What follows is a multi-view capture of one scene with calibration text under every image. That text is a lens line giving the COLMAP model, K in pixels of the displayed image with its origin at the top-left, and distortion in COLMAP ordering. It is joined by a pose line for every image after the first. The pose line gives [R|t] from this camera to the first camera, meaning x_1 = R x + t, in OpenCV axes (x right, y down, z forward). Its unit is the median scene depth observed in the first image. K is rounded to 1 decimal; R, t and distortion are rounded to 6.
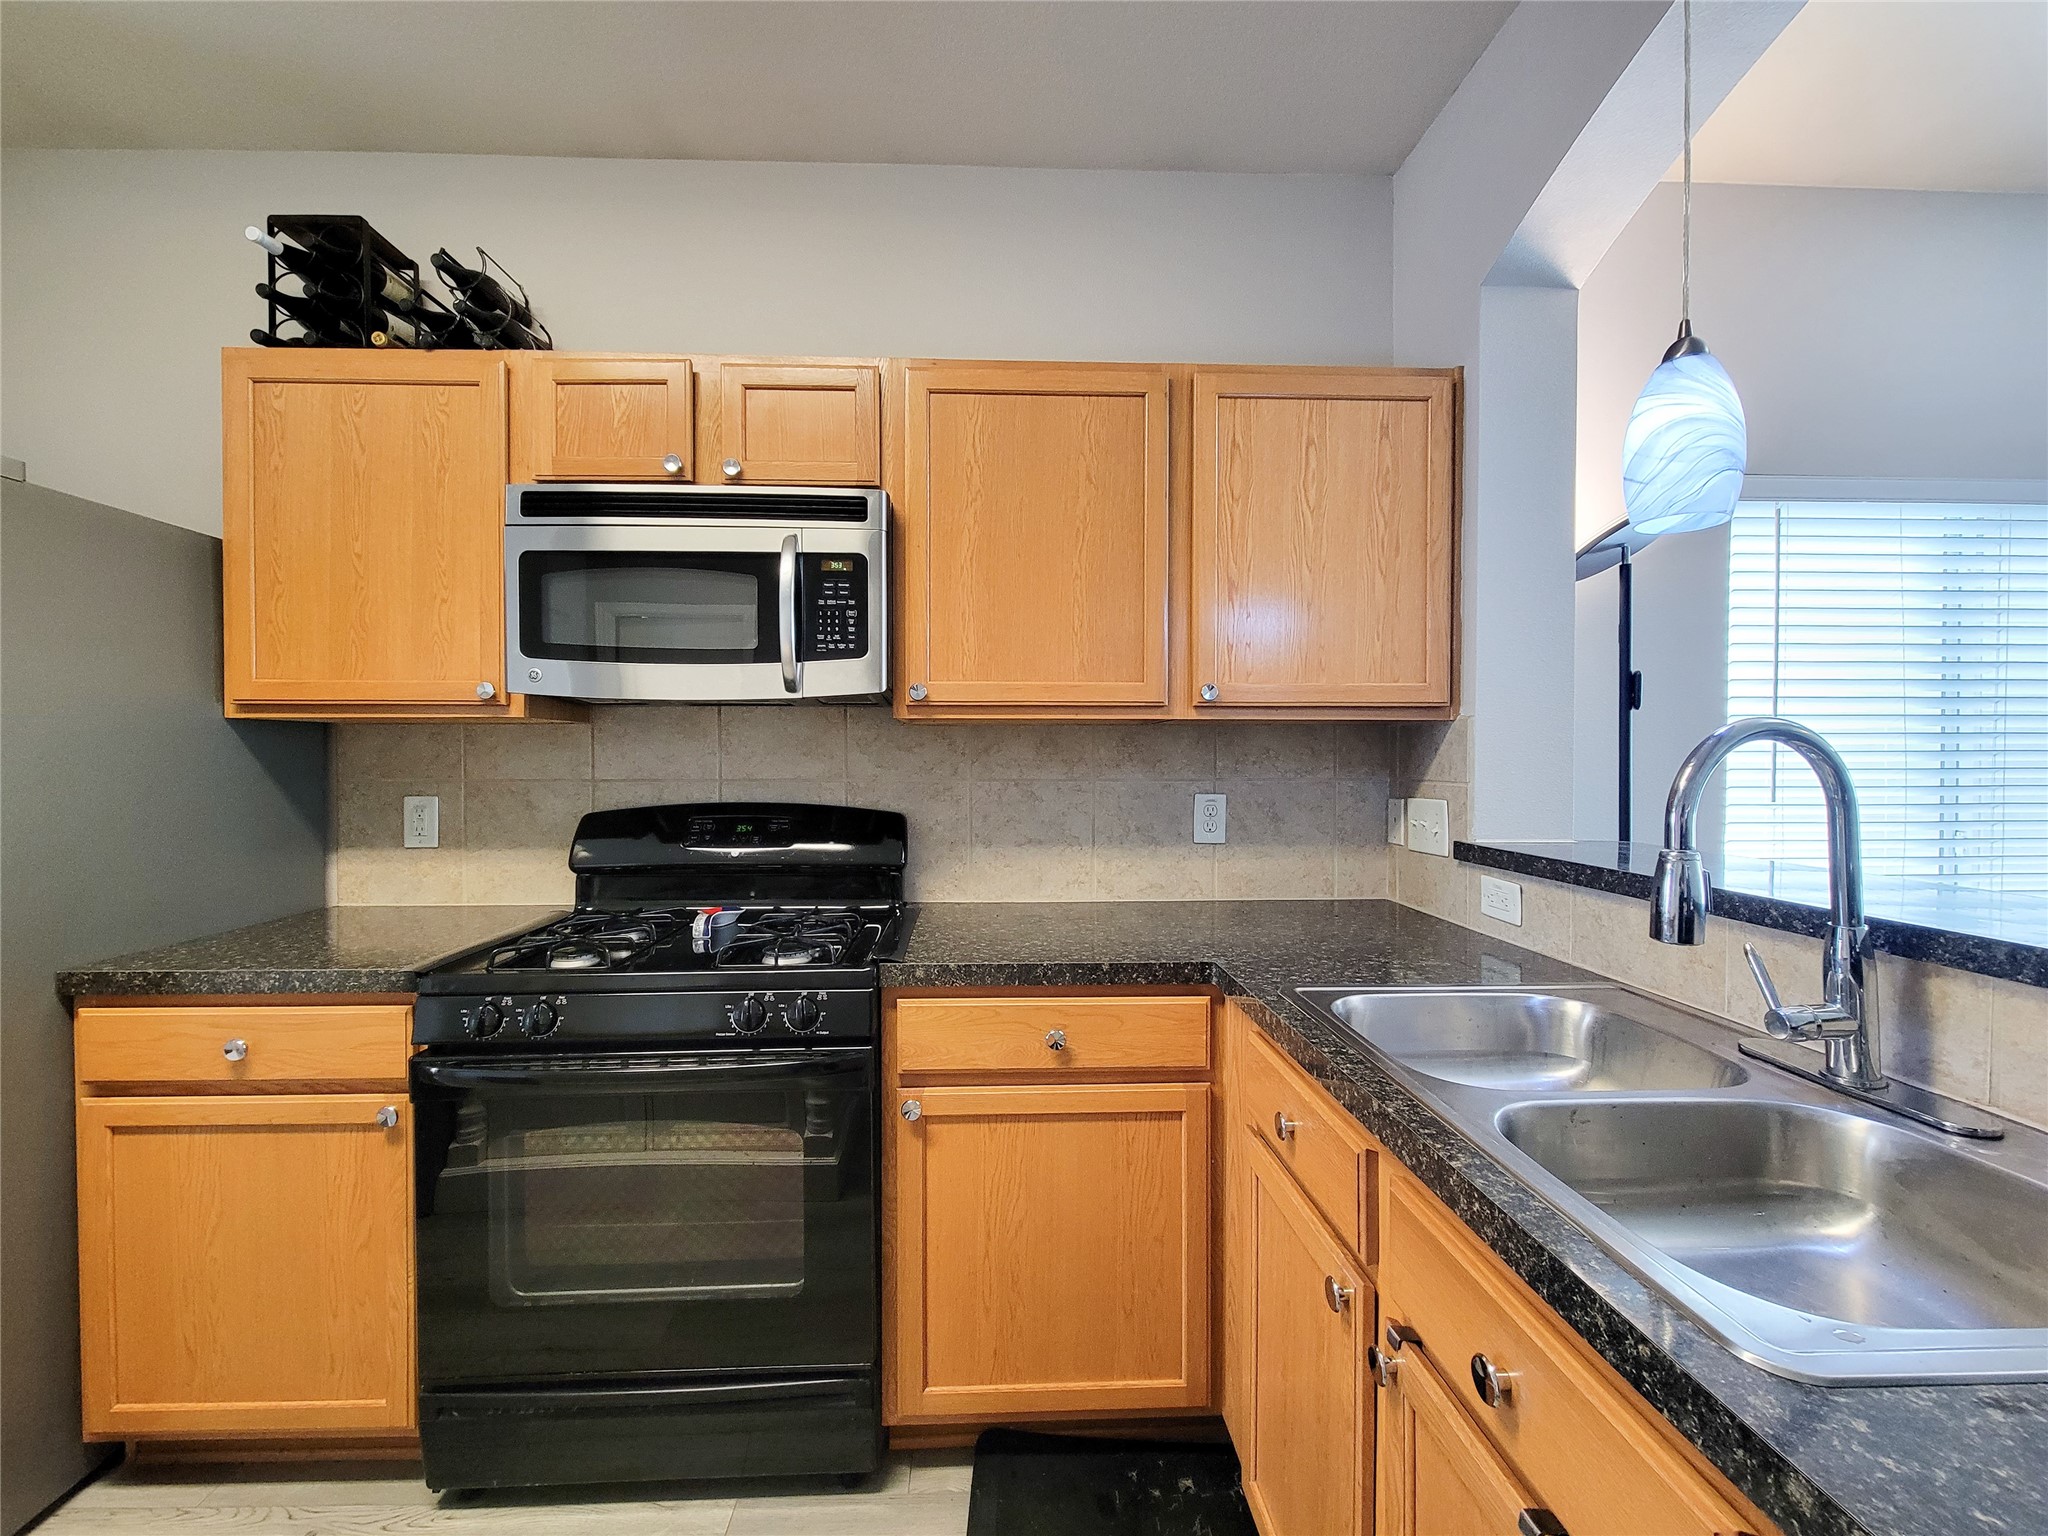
lens RADIAL K [[825.0, 0, 1024.0], [0, 825.0, 768.0], [0, 0, 1]] dist [0.009811, -0.005270]
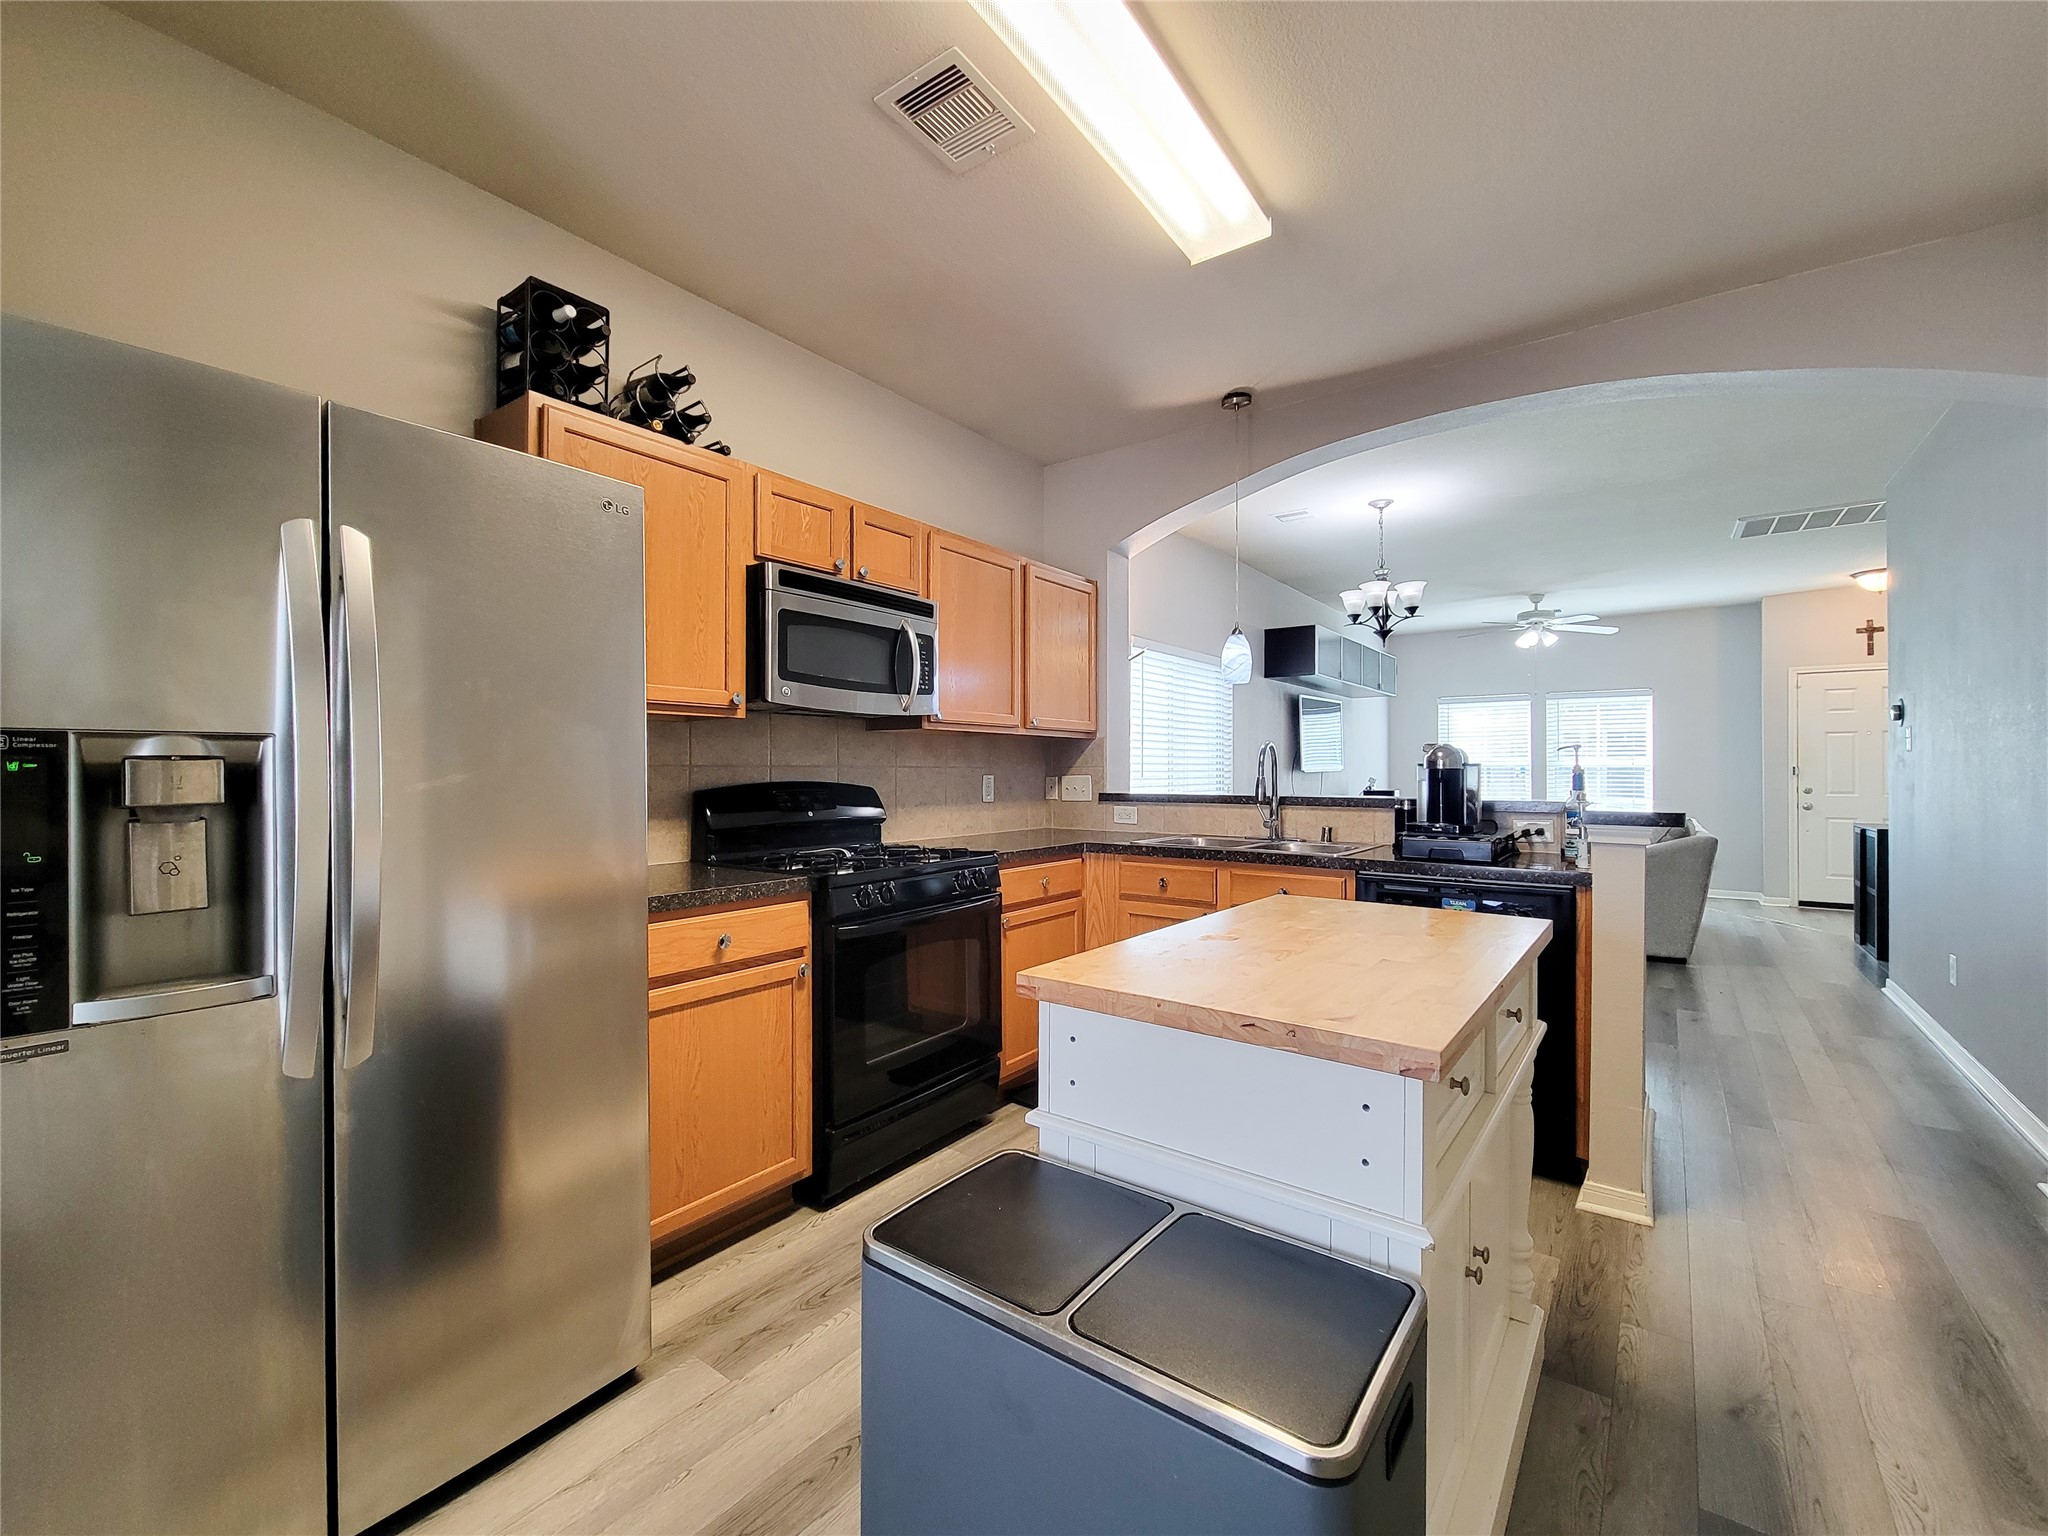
lens RADIAL K [[825.0, 0, 1024.0], [0, 825.0, 768.0], [0, 0, 1]] dist [0.009811, -0.005270]
pose [[0.636227, 0.001033, 0.771501, -1.363269], [0.012439, 0.999855, -0.011596, 0.045637], [-0.771402, 0.016974, 0.636122, -0.266133]]
